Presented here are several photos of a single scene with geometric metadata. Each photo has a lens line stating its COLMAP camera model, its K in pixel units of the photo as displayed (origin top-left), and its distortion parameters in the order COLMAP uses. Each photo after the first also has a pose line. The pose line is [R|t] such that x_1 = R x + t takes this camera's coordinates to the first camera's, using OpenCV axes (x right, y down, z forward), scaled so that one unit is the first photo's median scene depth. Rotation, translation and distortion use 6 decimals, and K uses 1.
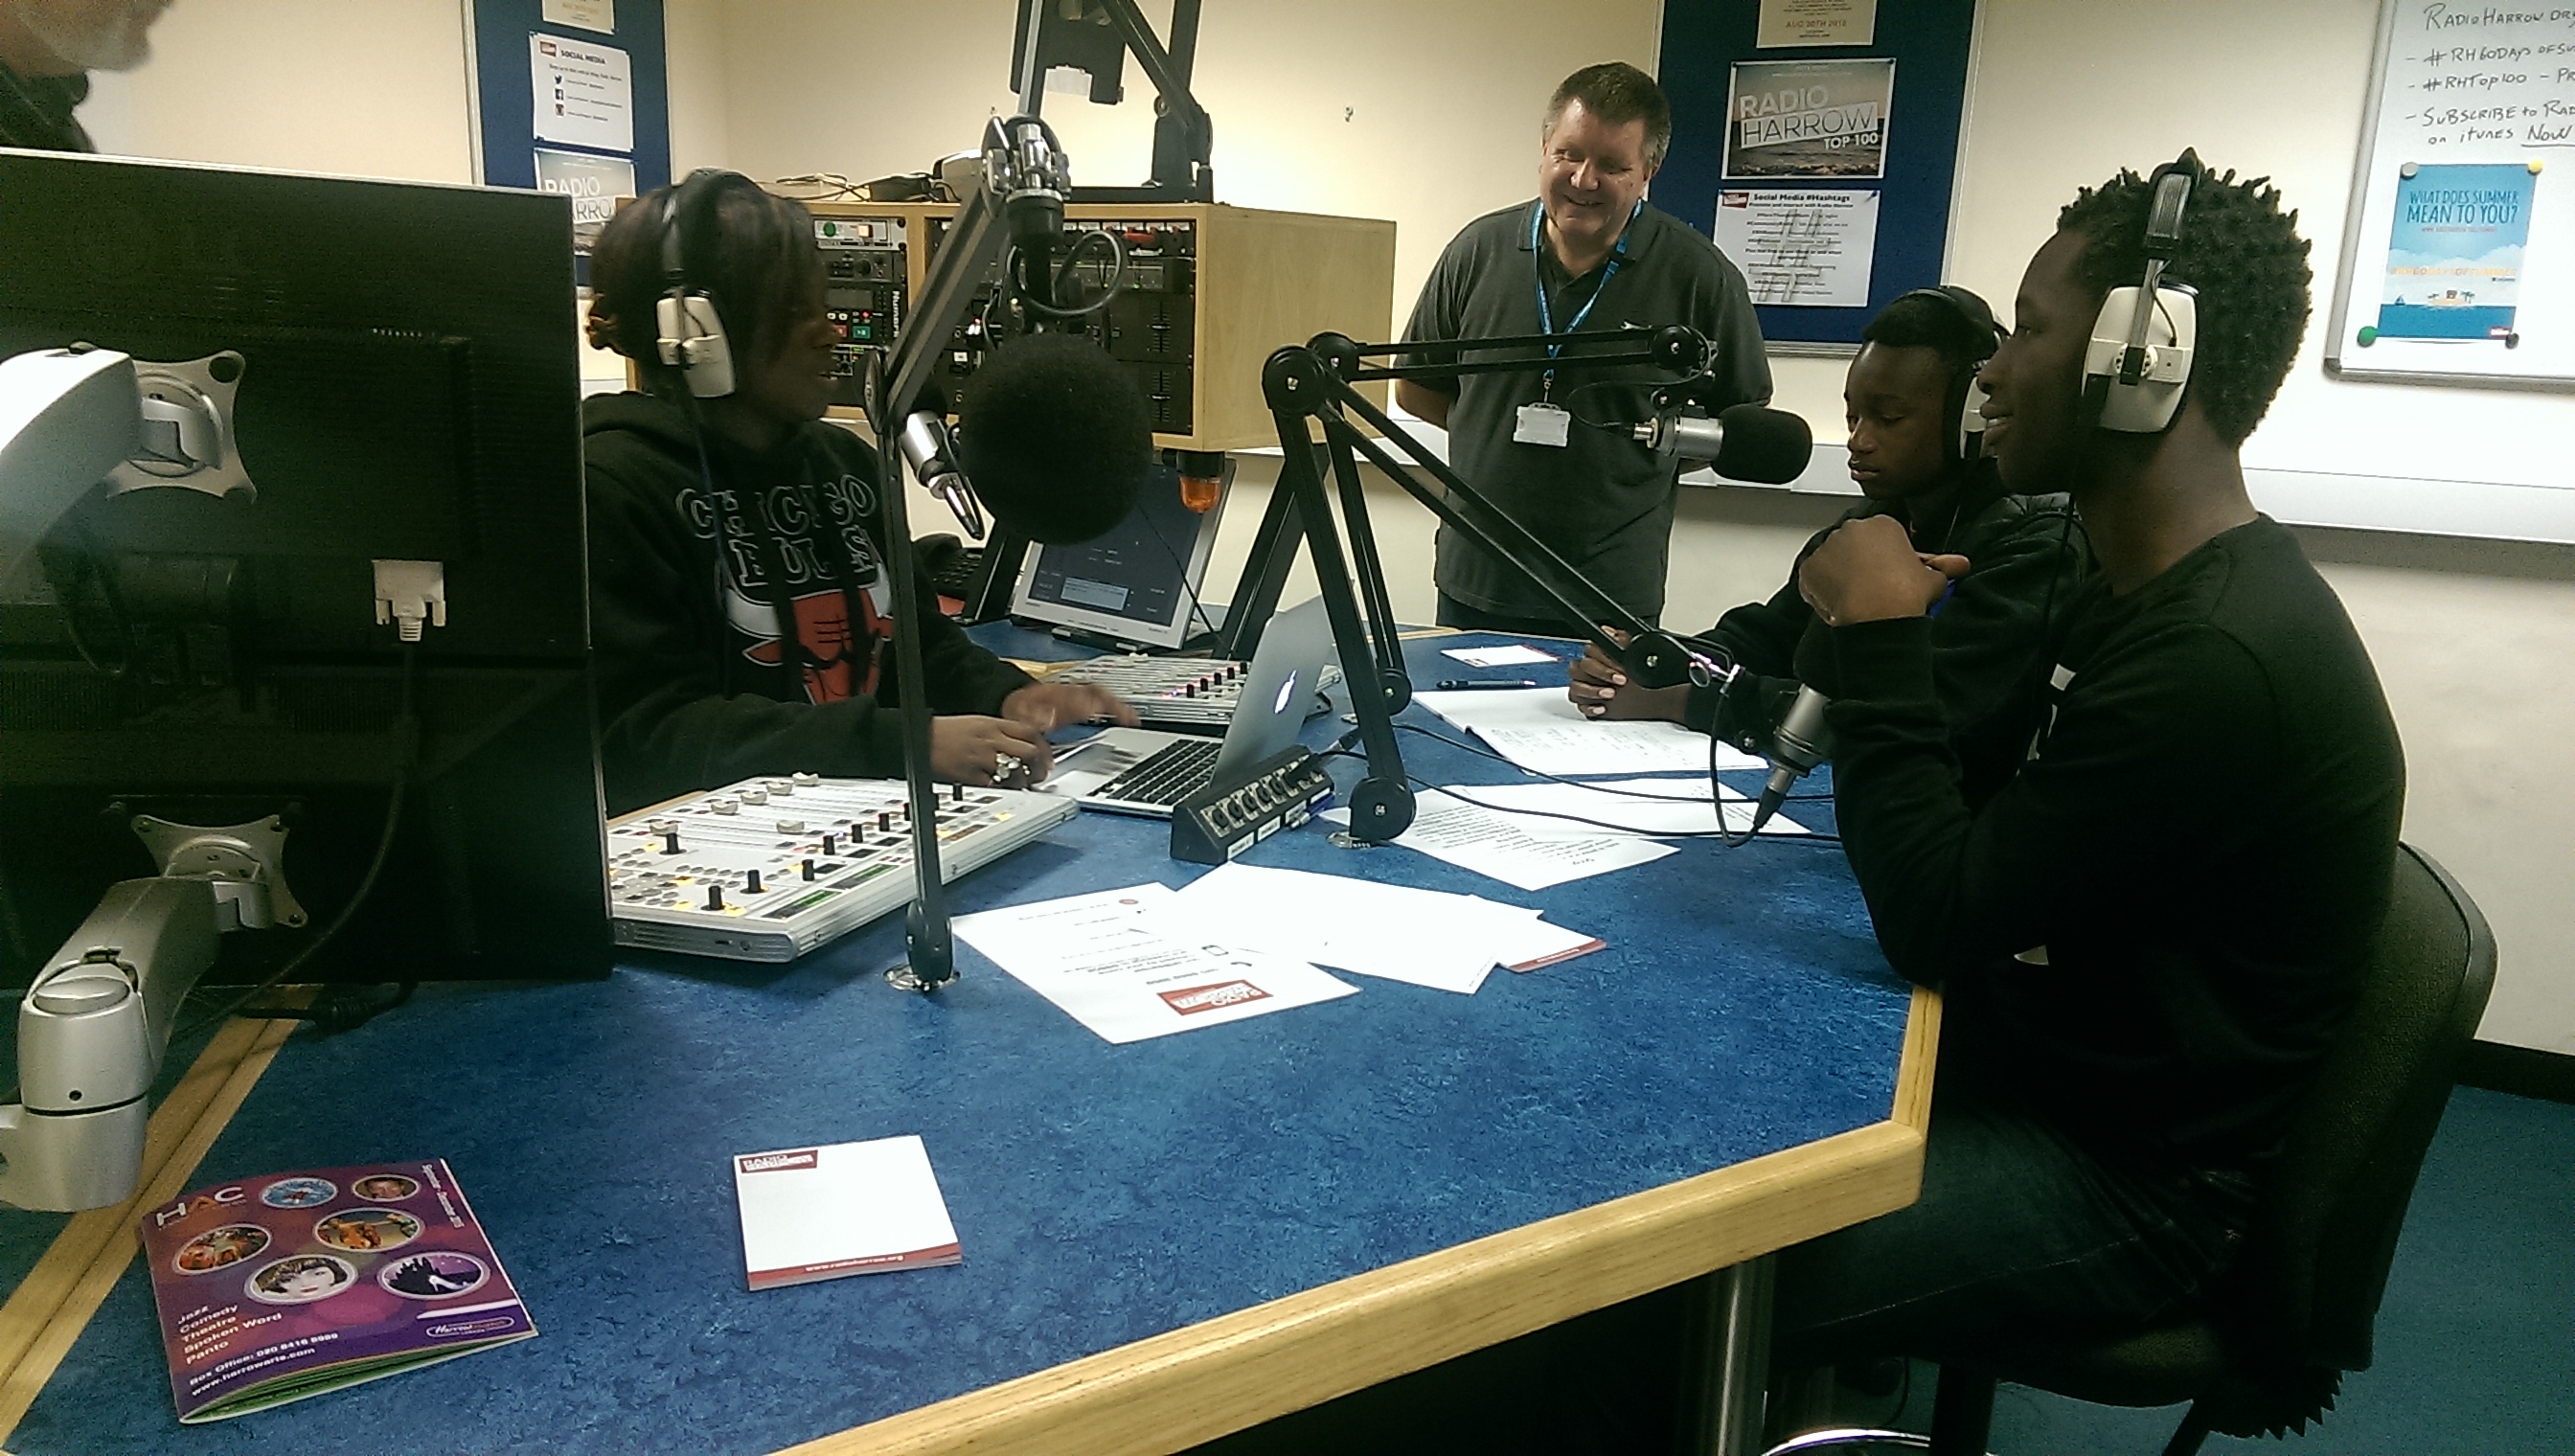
lens RADIAL K [[1843.3, 0, 1287.5], [0, 1843.3, 728.0], [0, 0, 1]] dist [0.109399, -0.173340]
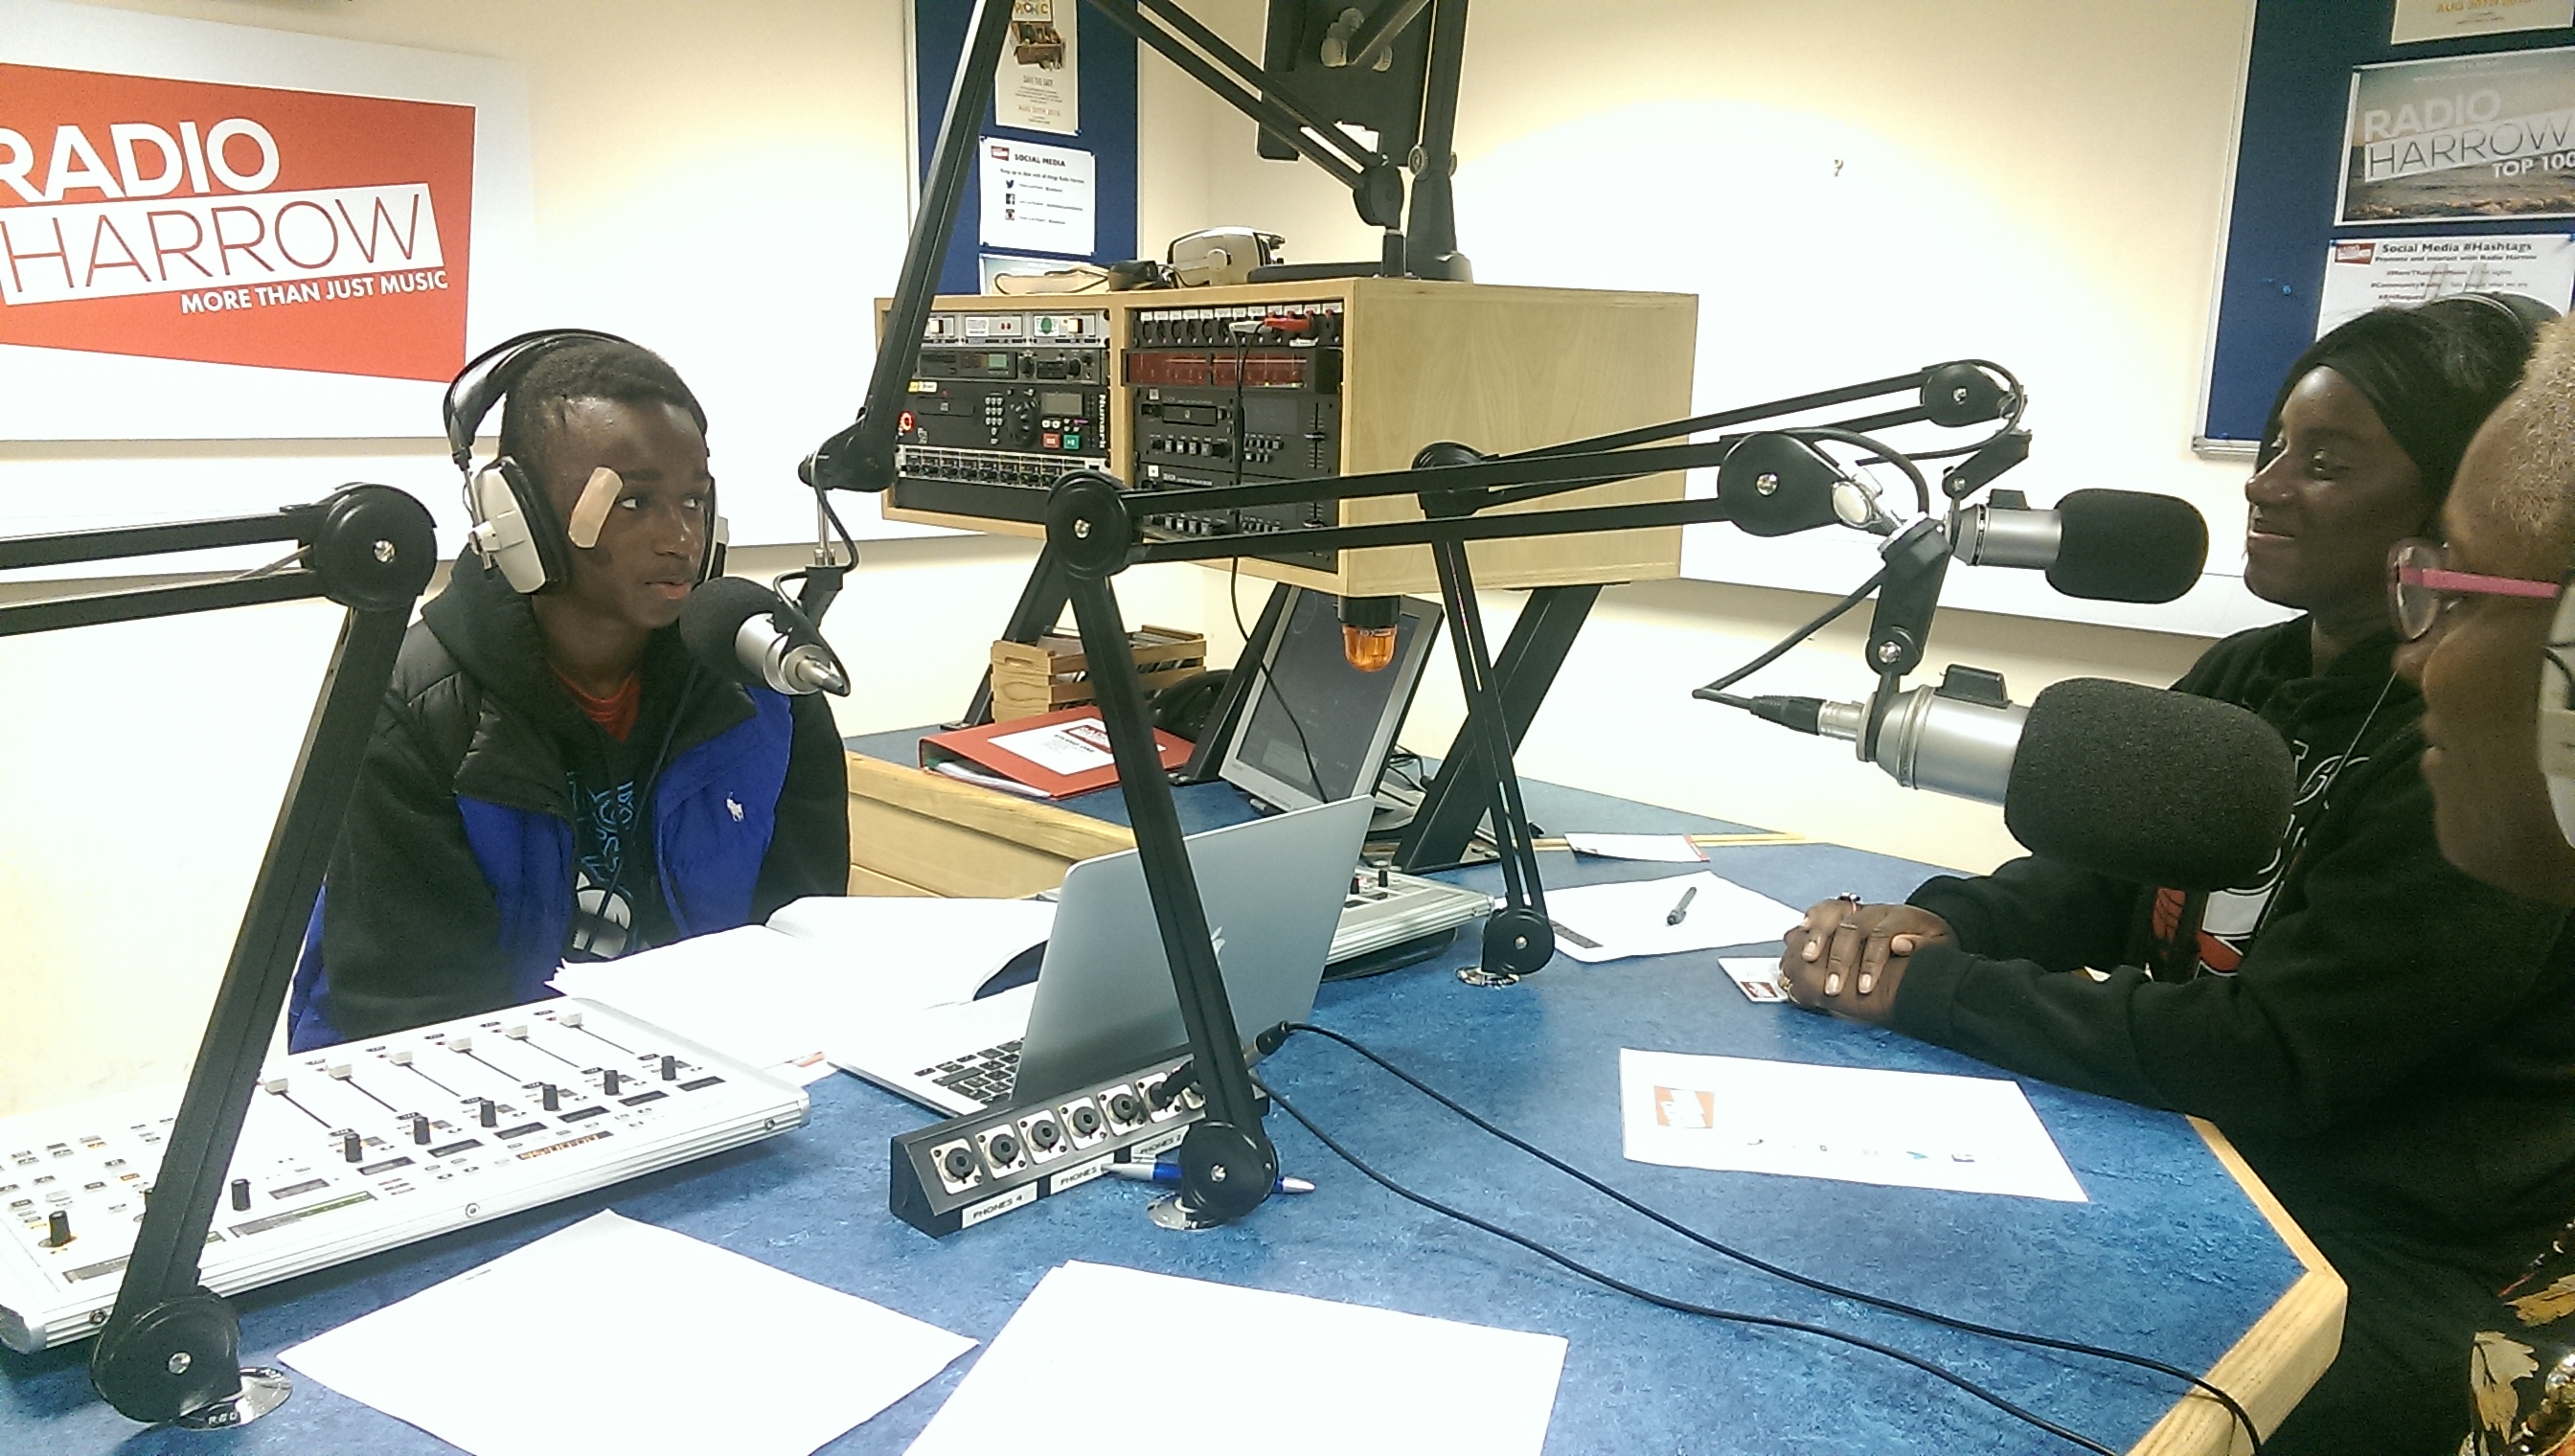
lens RADIAL K [[1828.4, 0, 1299.1], [0, 1828.4, 742.7], [0, 0, 1]] dist [0.072590, -0.093155]
pose [[0.918601, 0.065726, -0.389683, 0.212640], [-0.081312, 0.996409, -0.023618, -0.063418], [0.386731, 0.053382, 0.920646, 0.270098]]
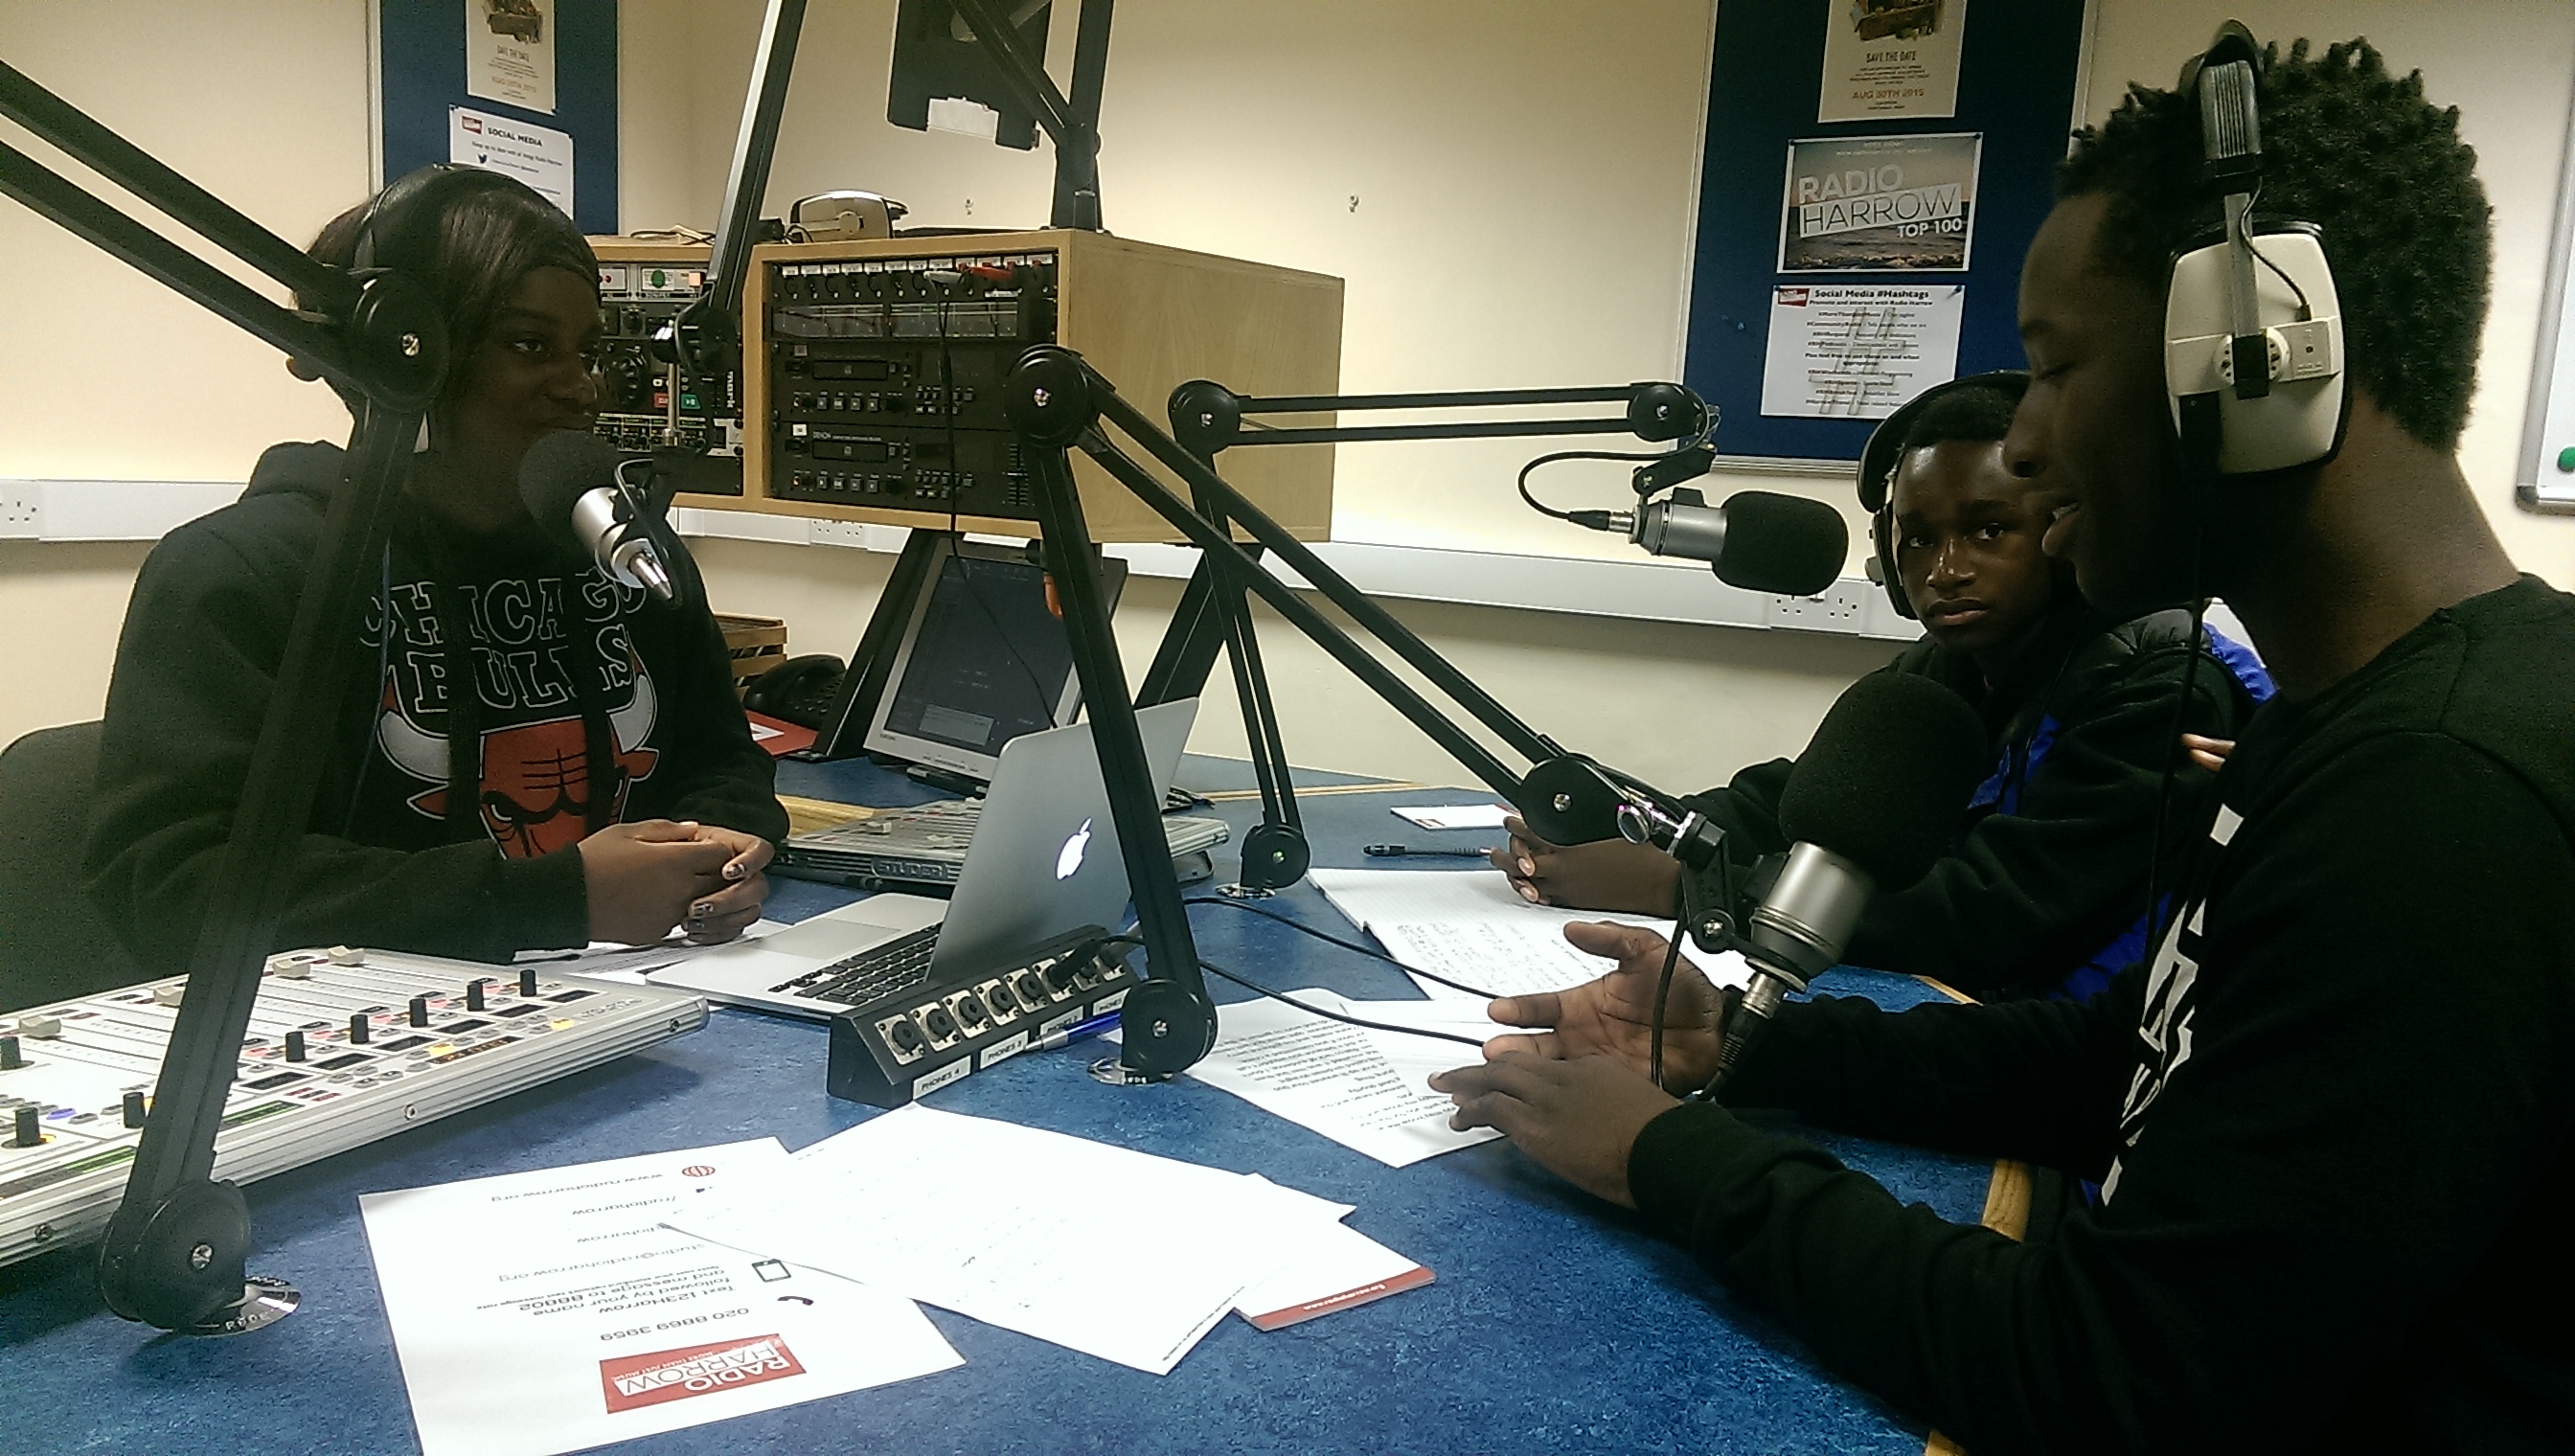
lens RADIAL K [[1841.2, 0, 1296.7], [0, 1841.2, 735.3], [0, 0, 1]] dist [0.096400, -0.145266]
pose [[0.998098, 0.026334, -0.055736, 0.089000], [-0.031154, 0.995682, -0.087443, -0.002927], [0.053192, 0.089013, 0.994609, 0.215018]]
